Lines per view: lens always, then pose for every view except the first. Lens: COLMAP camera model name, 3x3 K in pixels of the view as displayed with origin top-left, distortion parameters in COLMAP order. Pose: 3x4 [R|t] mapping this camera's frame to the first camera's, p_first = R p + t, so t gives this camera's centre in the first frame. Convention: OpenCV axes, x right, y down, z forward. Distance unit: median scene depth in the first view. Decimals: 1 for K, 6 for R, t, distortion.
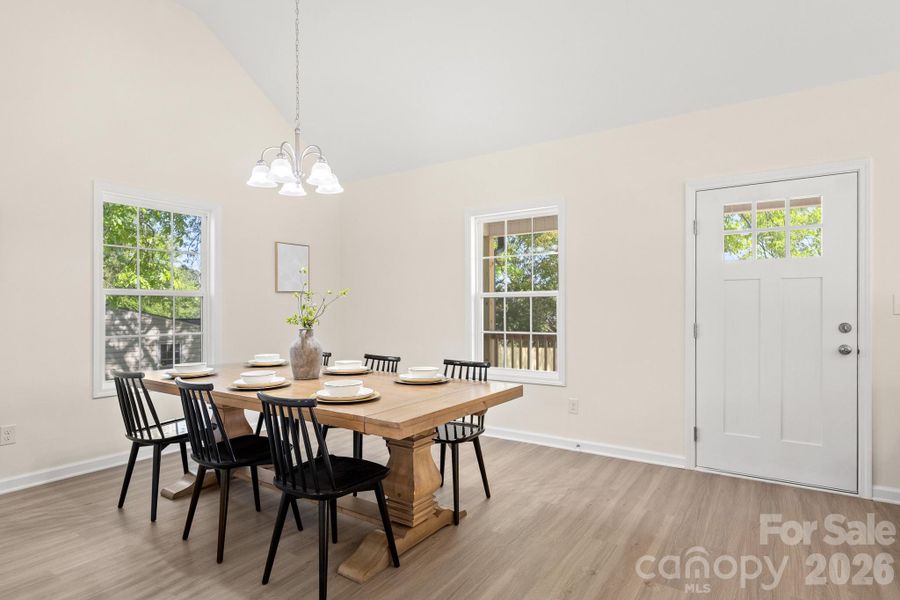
lens RADIAL K [[481.9, 0, 450.1], [0, 481.9, 309.4], [0, 0, 1]] dist [-0.000137, -0.000238]
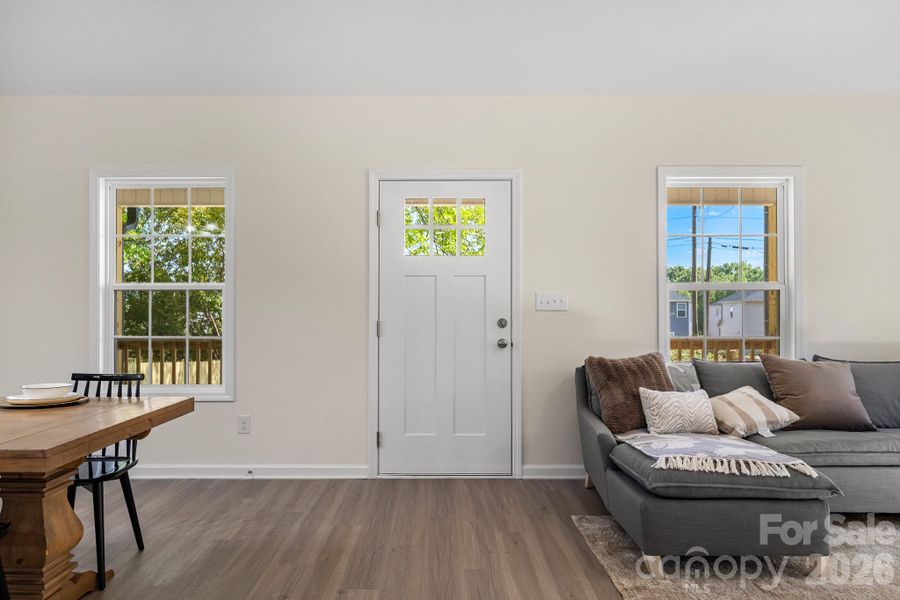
lens RADIAL K [[634.7, 0, 435.2], [0, 634.7, 299.1], [0, 0, 1]] dist [0.010644, 0.001011]
pose [[0.835579, 0.009731, 0.549284, -0.089323], [-0.000003, 0.999843, -0.017708, 0.009660], [-0.549371, 0.014795, 0.835448, -0.108143]]
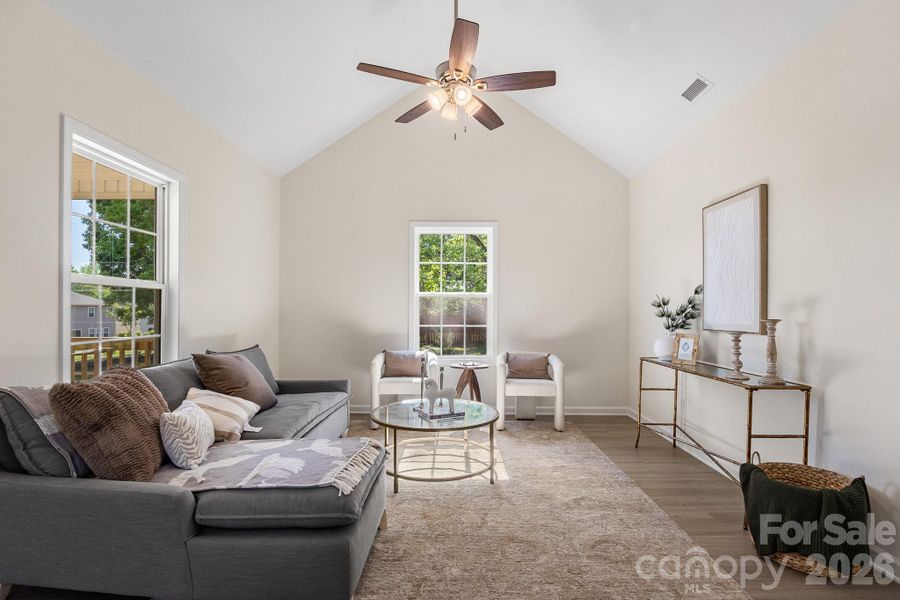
lens RADIAL K [[438.2, 0, 452.2], [0, 438.2, 313.5], [0, 0, 1]] dist [-0.006953, 0.000058]
pose [[-0.546371, -0.008248, 0.837503, 0.157367], [-0.003499, 0.999965, 0.007566, 0.008343], [-0.837536, 0.001203, -0.546381, 0.674453]]
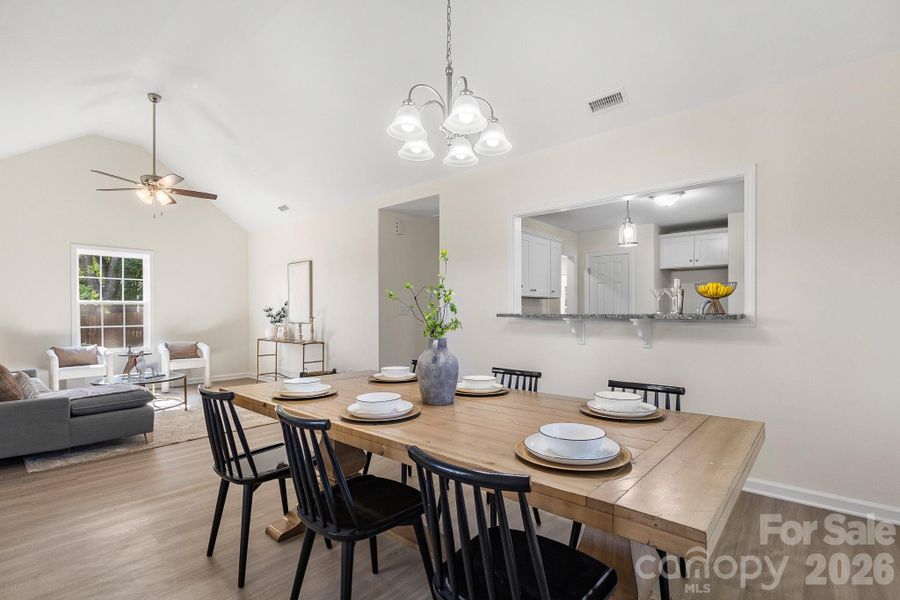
lens RADIAL K [[425.8, 0, 452.3], [0, 425.8, 309.5], [0, 0, 1]] dist [-0.020427, 0.006128]
pose [[-0.991379, 0.003413, 0.130981, -0.403653], [0.003078, 0.999991, -0.002763, -0.005424], [-0.130990, -0.002337, -0.991381, 1.627729]]
